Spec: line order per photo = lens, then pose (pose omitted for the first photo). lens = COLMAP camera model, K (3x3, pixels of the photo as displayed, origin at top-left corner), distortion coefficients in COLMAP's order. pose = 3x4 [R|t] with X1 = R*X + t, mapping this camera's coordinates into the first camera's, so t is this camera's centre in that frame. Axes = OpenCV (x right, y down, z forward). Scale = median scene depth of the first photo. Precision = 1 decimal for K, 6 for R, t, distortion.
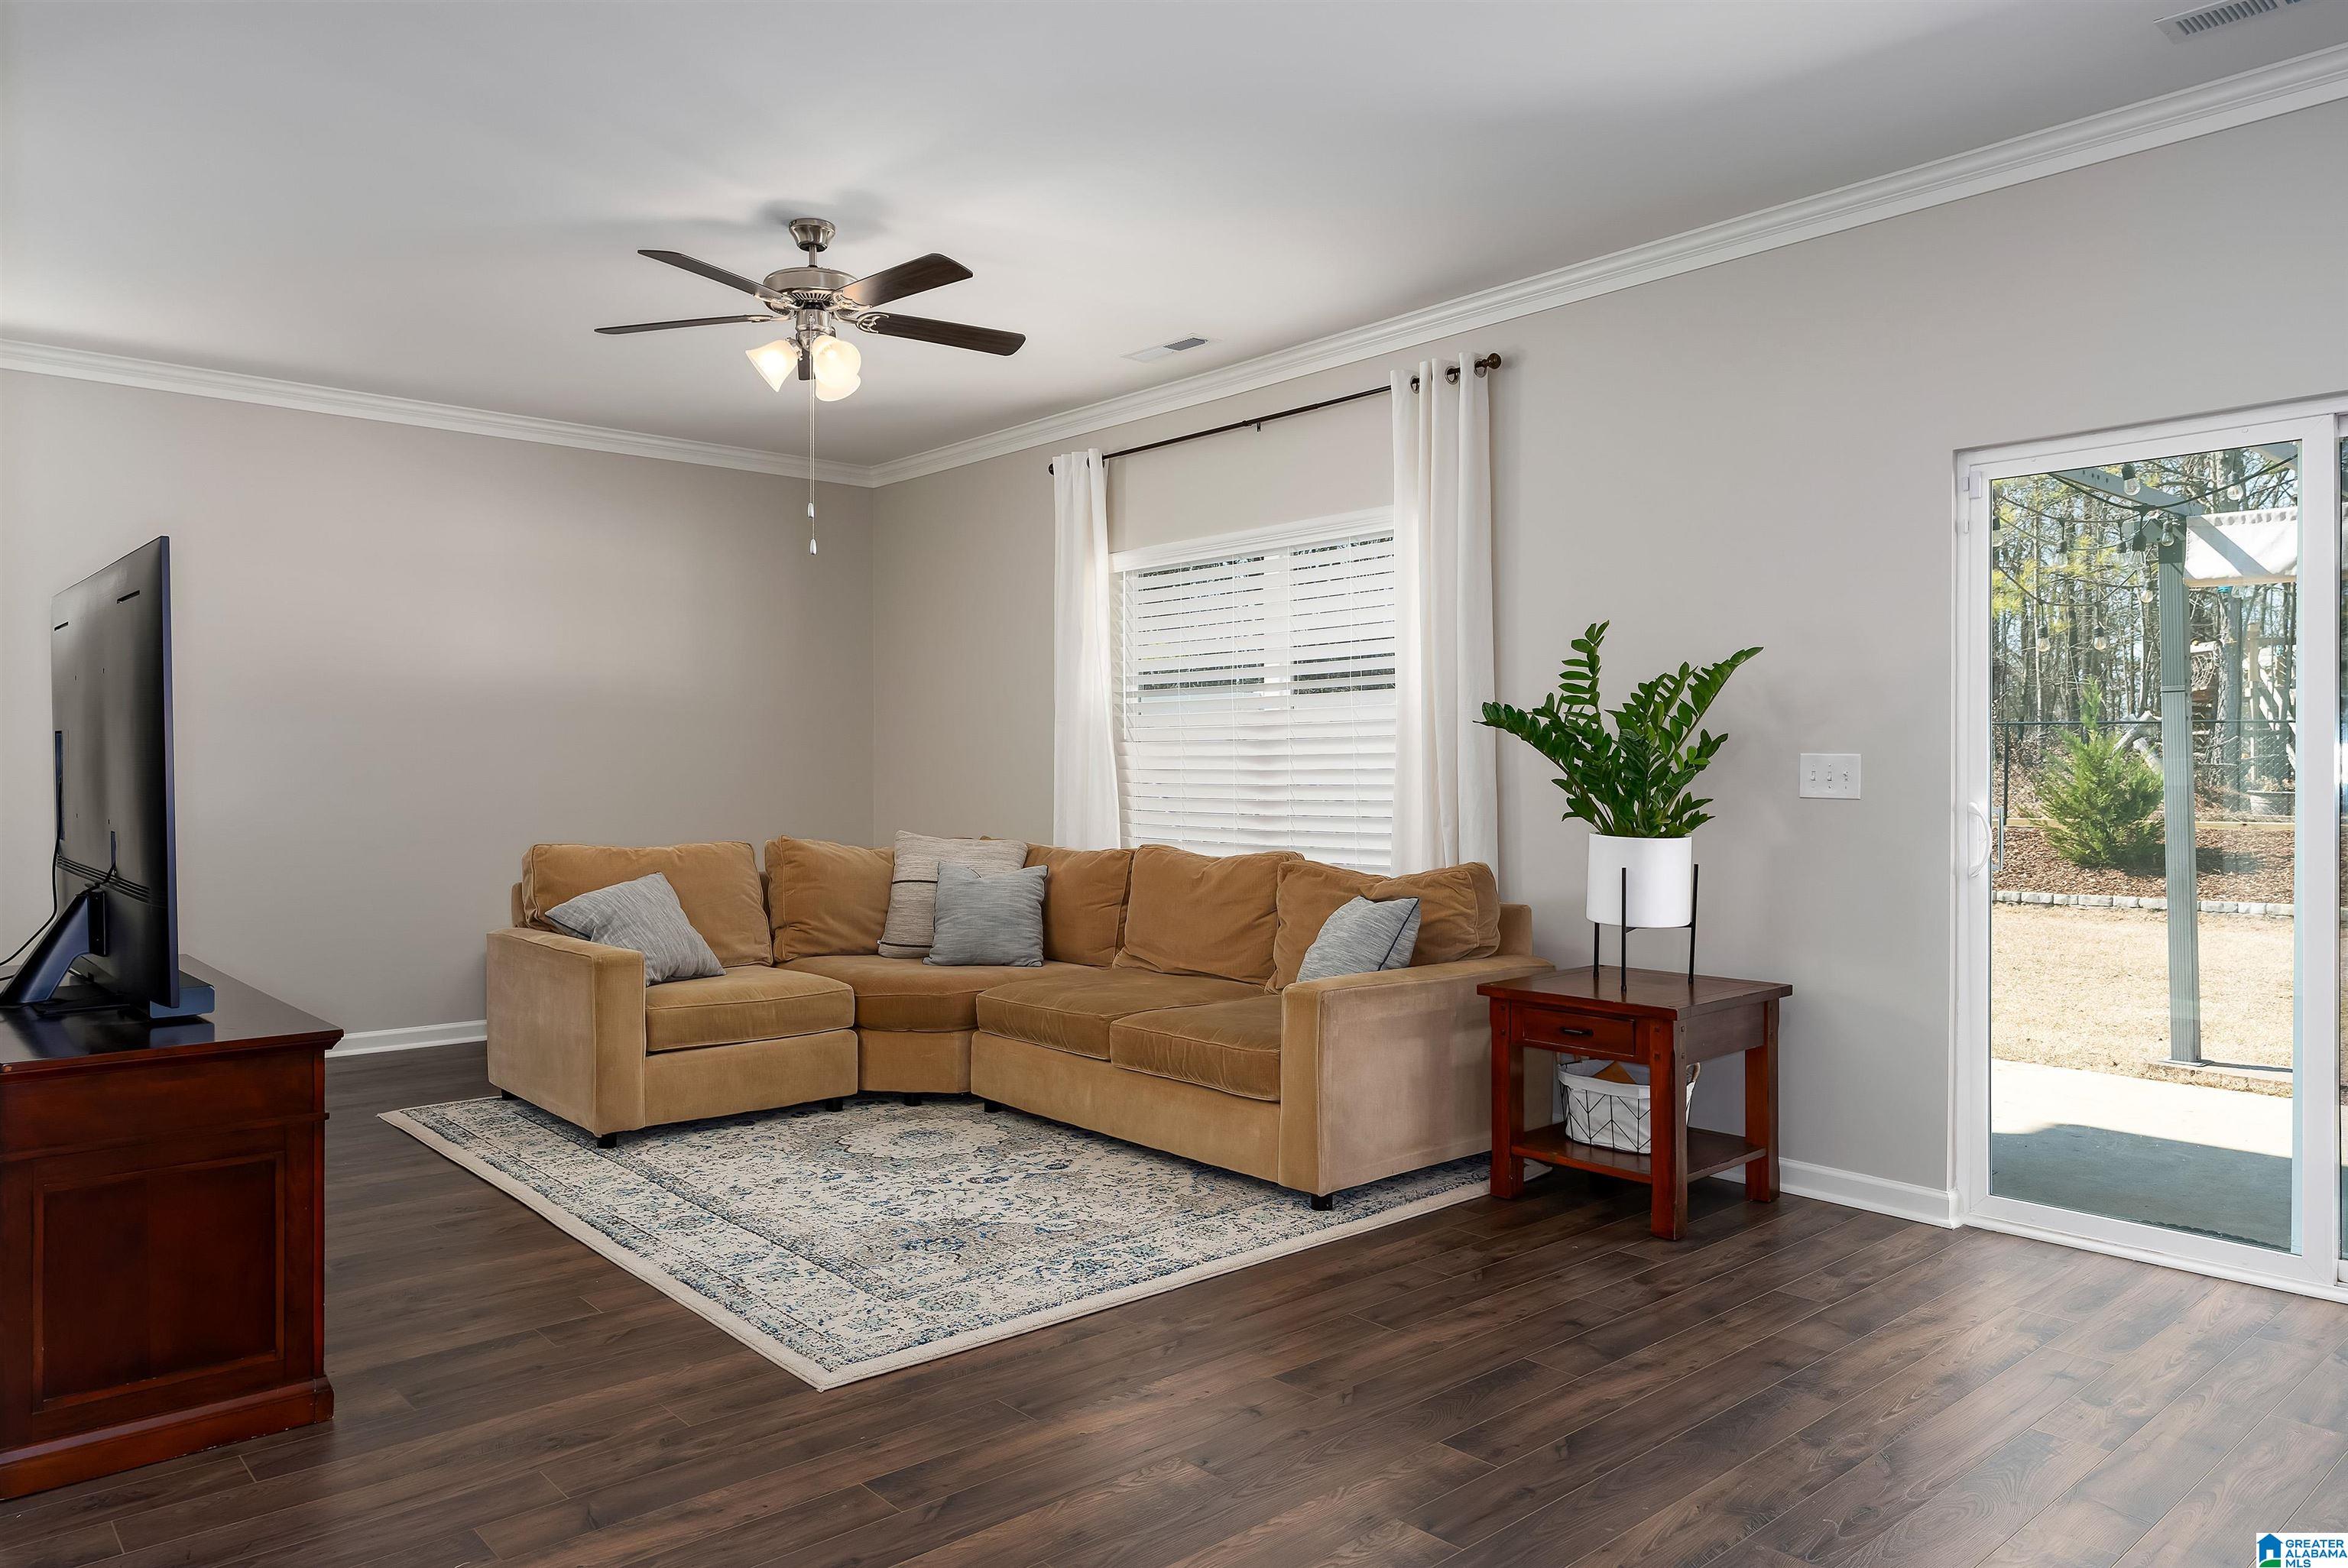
lens RADIAL K [[1549.3, 0, 1174.0], [0, 1549.3, 784.0], [0, 0, 1]] dist [0.001418, 0.000287]
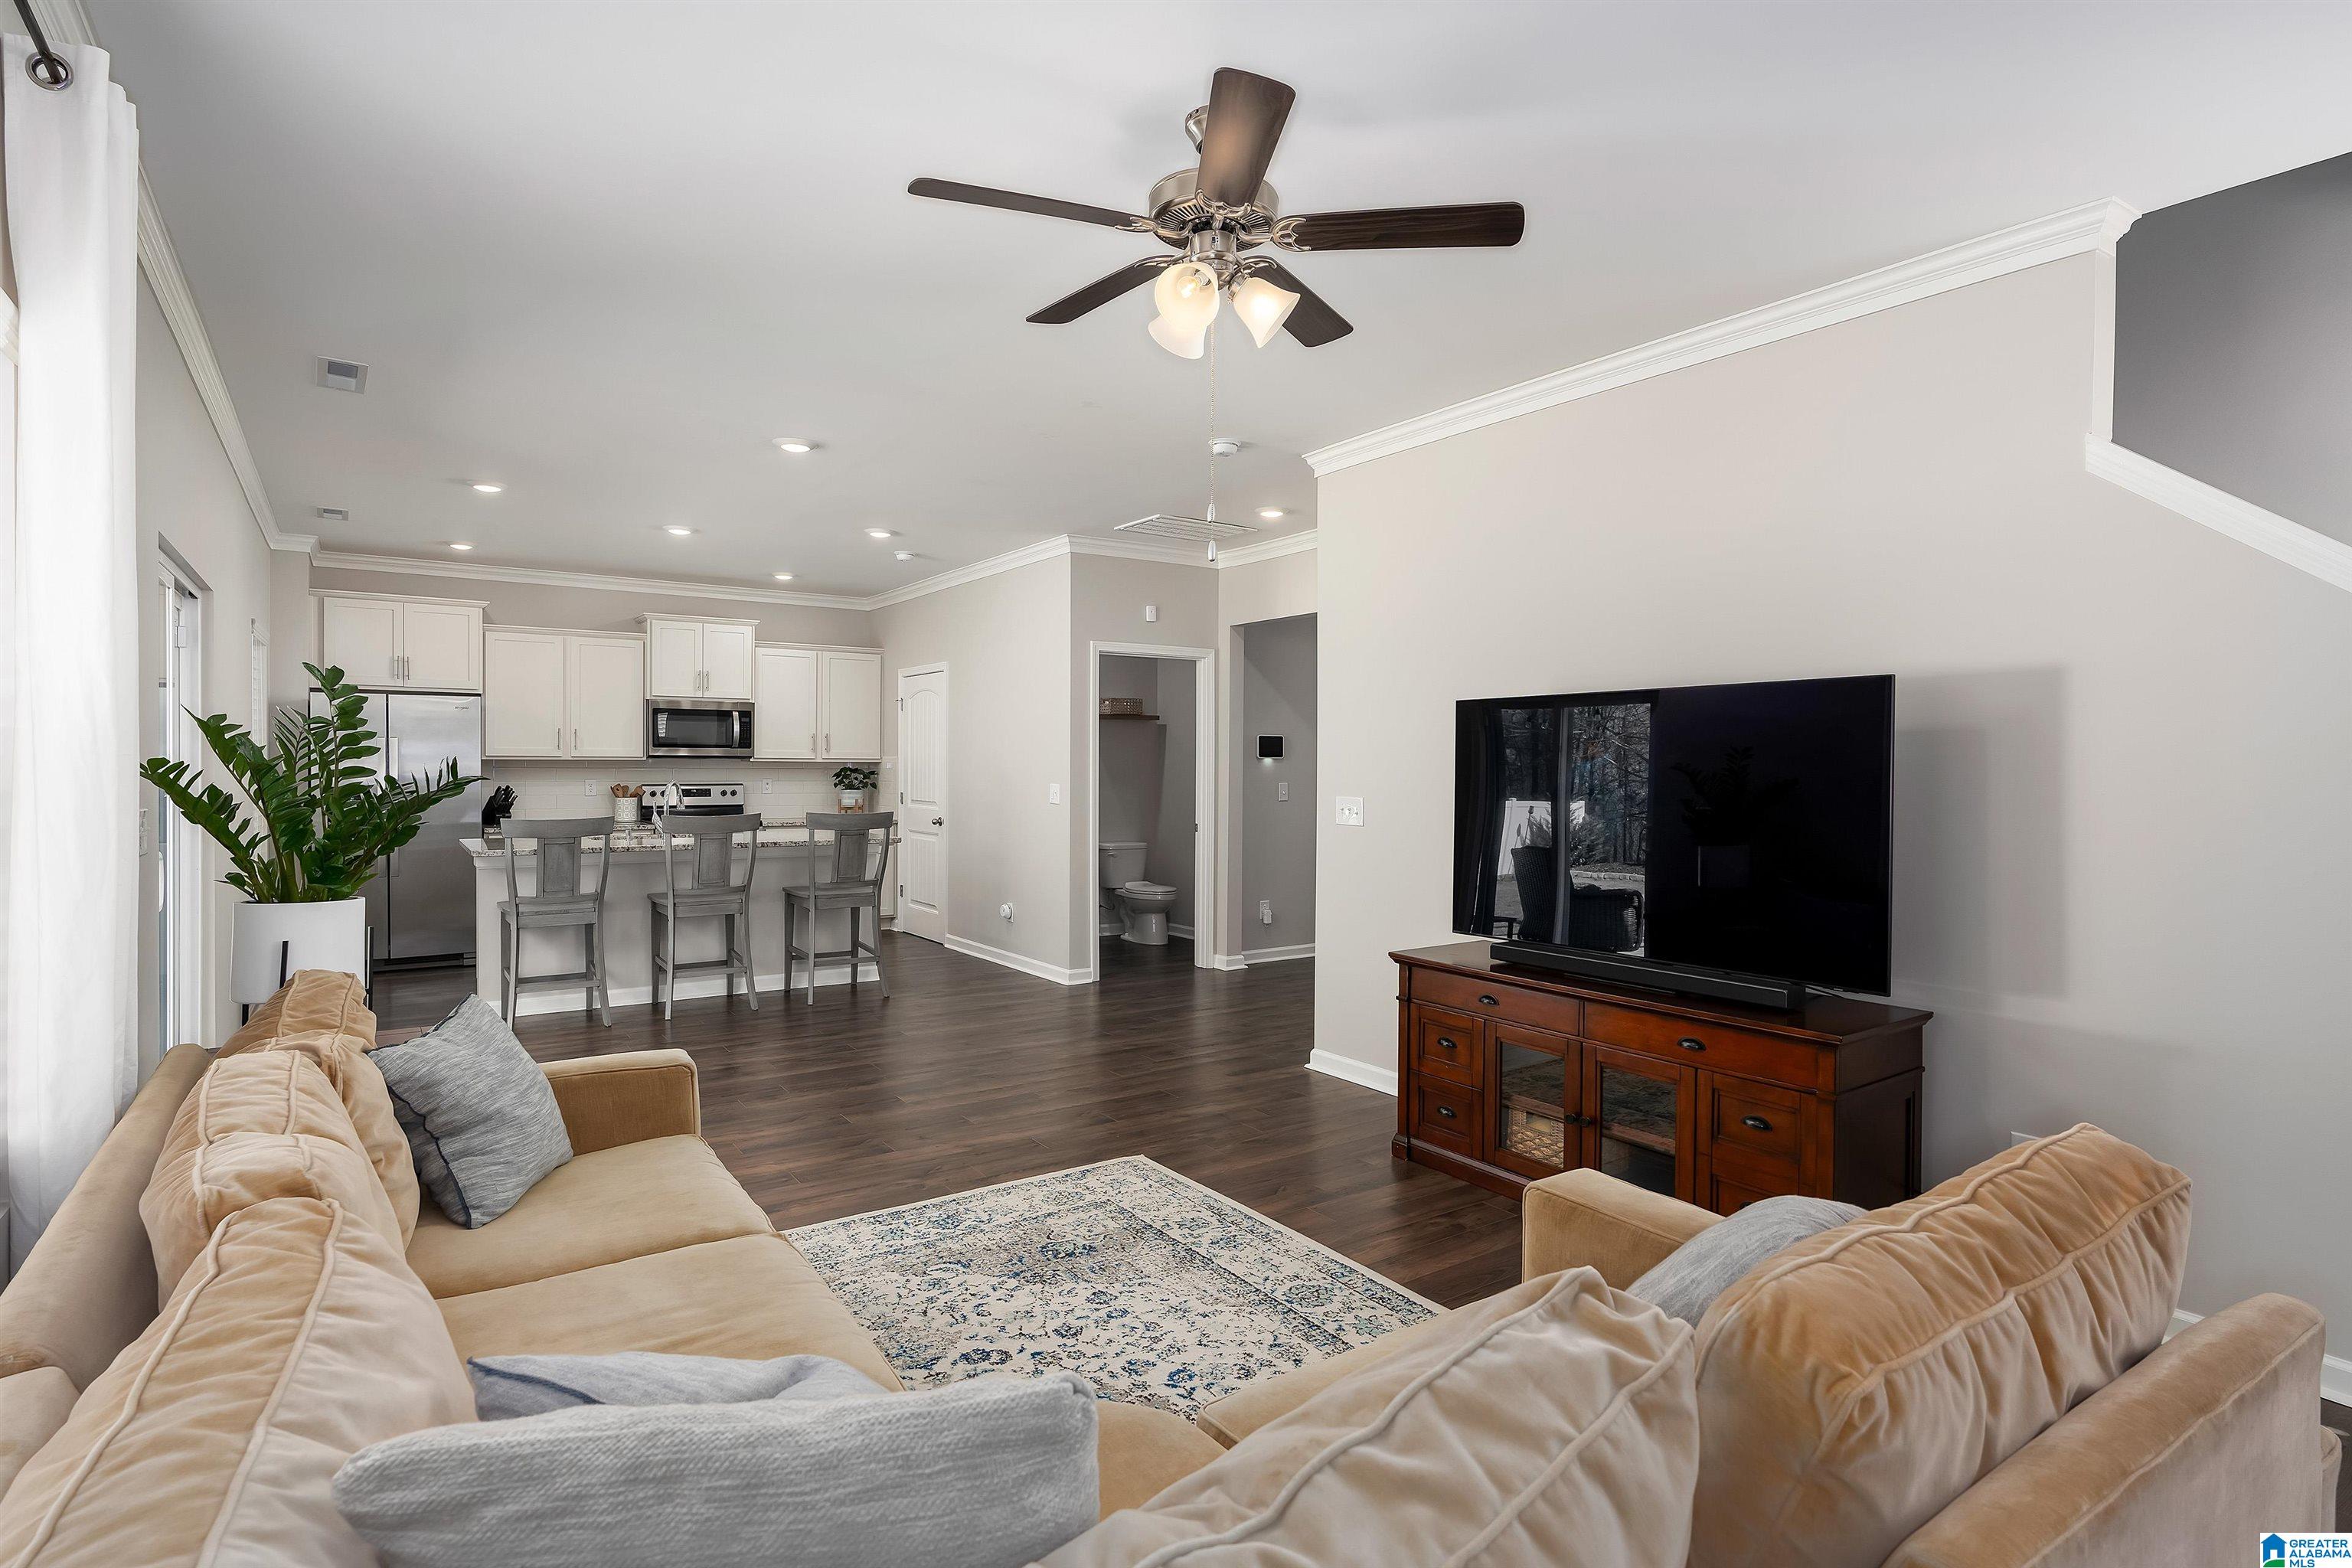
lens RADIAL K [[1192.5, 0, 1181.2], [0, 1192.5, 736.4], [0, 0, 1]] dist [-0.002860, 0.000100]
pose [[-0.993359, -0.003381, 0.115009, -0.340878], [-0.004412, 0.999952, -0.008711, -0.069580], [-0.114974, -0.009161, -0.993326, 1.884225]]
